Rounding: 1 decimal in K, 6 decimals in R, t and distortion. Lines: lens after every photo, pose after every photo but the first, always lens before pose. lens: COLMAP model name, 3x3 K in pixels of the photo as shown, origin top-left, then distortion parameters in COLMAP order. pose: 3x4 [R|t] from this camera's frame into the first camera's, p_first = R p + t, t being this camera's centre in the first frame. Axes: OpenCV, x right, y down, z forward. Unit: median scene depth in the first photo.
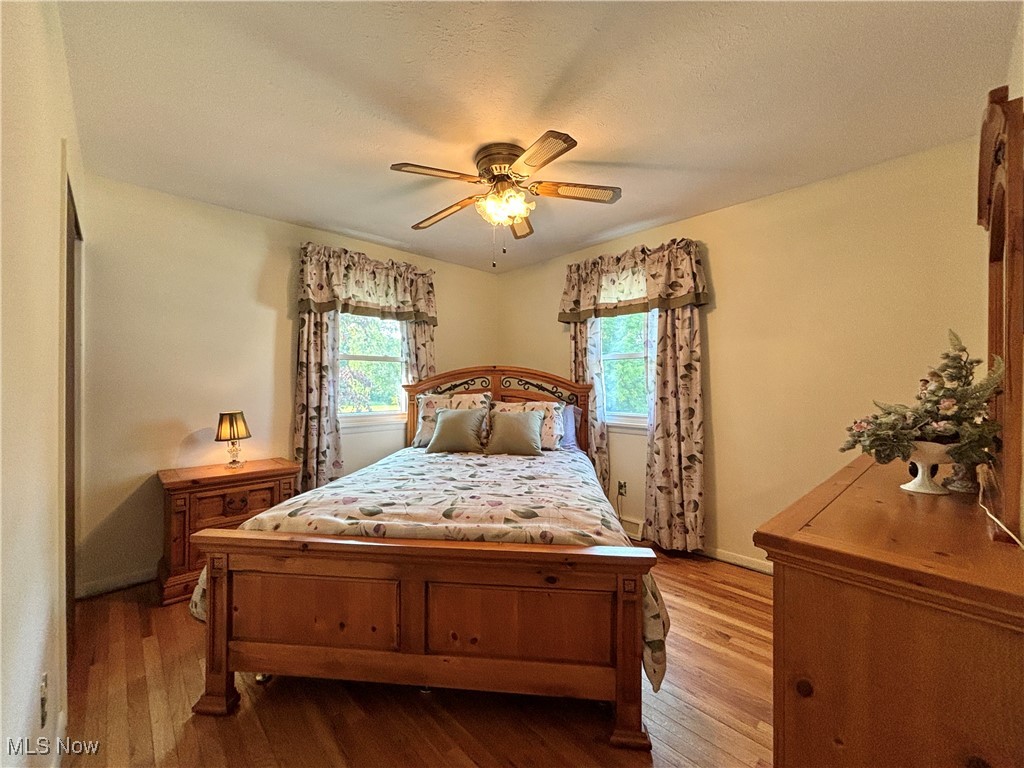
lens RADIAL K [[411.9, 0, 511.2], [0, 411.9, 384.1], [0, 0, 1]] dist [-0.004327, -0.000473]
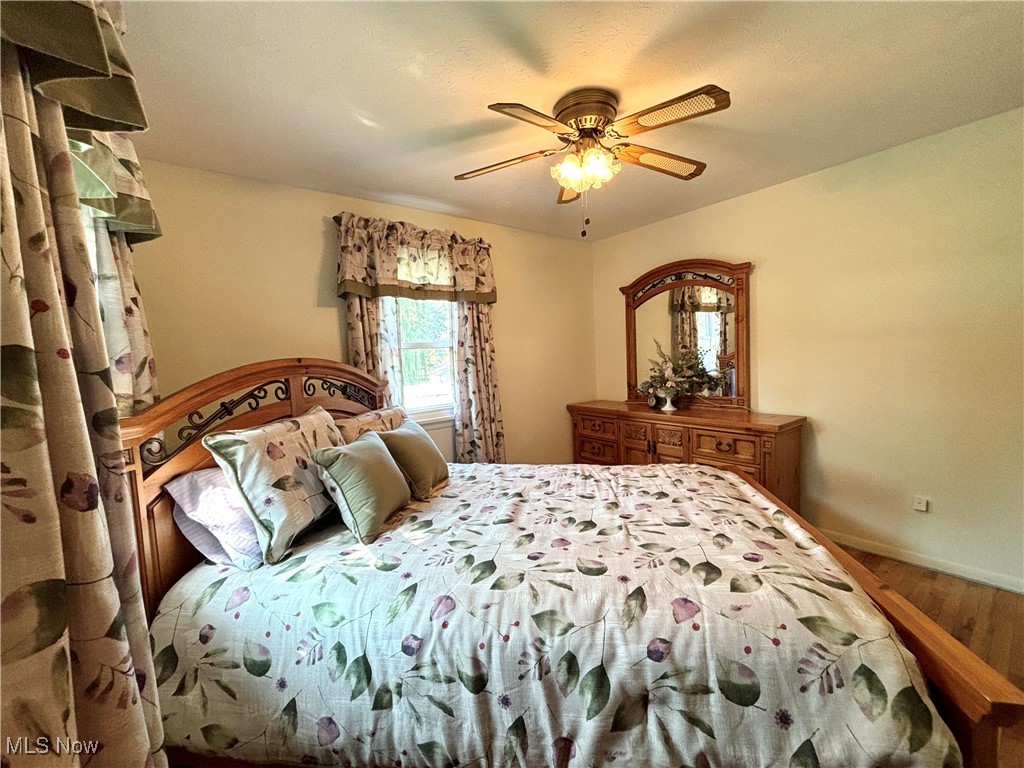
lens RADIAL K [[411.9, 0, 512.0], [0, 411.9, 386.7], [0, 0, 1]] dist [-0.004327, -0.000473]
pose [[0.087511, -0.084042, 0.992612, -0.589057], [0.039391, 0.995947, 0.080852, -0.041835], [-0.995384, 0.032025, 0.090467, 0.705575]]
